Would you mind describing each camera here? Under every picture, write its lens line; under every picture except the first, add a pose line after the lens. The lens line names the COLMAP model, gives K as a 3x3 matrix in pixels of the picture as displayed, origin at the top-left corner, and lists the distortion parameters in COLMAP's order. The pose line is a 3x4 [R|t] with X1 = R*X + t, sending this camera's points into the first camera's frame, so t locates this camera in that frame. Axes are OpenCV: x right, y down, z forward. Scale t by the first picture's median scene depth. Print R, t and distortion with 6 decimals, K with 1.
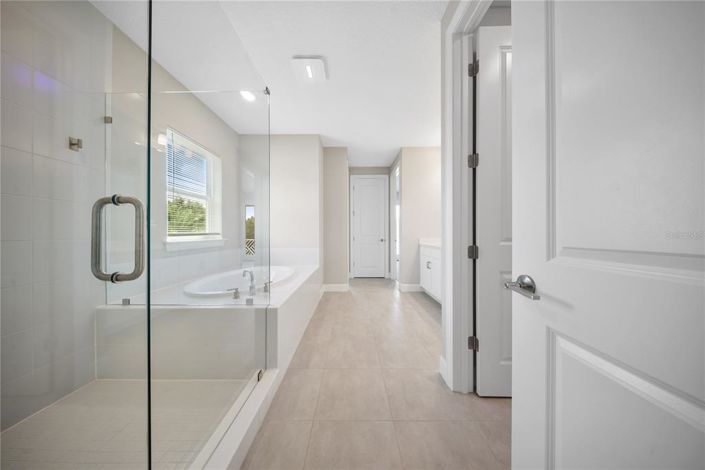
lens RADIAL K [[208.3, 0, 351.6], [0, 208.3, 235.0], [0, 0, 1]] dist [0.000782, -0.000083]
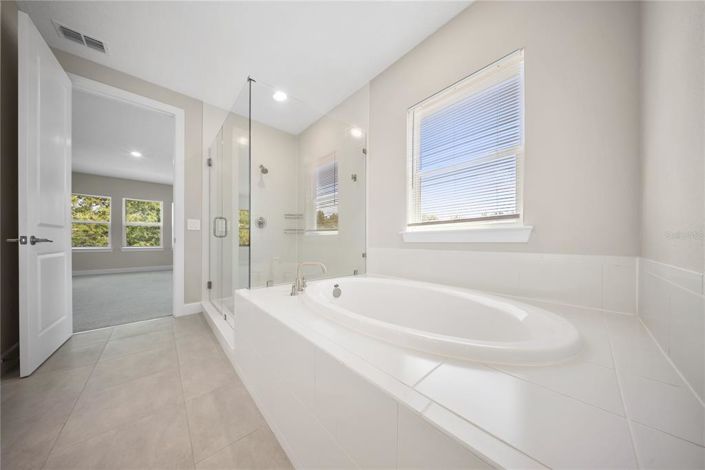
lens RADIAL K [[208.3, 0, 352.4], [0, 208.3, 238.2], [0, 0, 1]] dist [0.000782, -0.000083]
pose [[-0.743052, -0.006806, -0.669199, -0.058544], [-0.001908, 0.999966, -0.008052, 0.059895], [0.669230, -0.004706, -0.743040, 1.336174]]
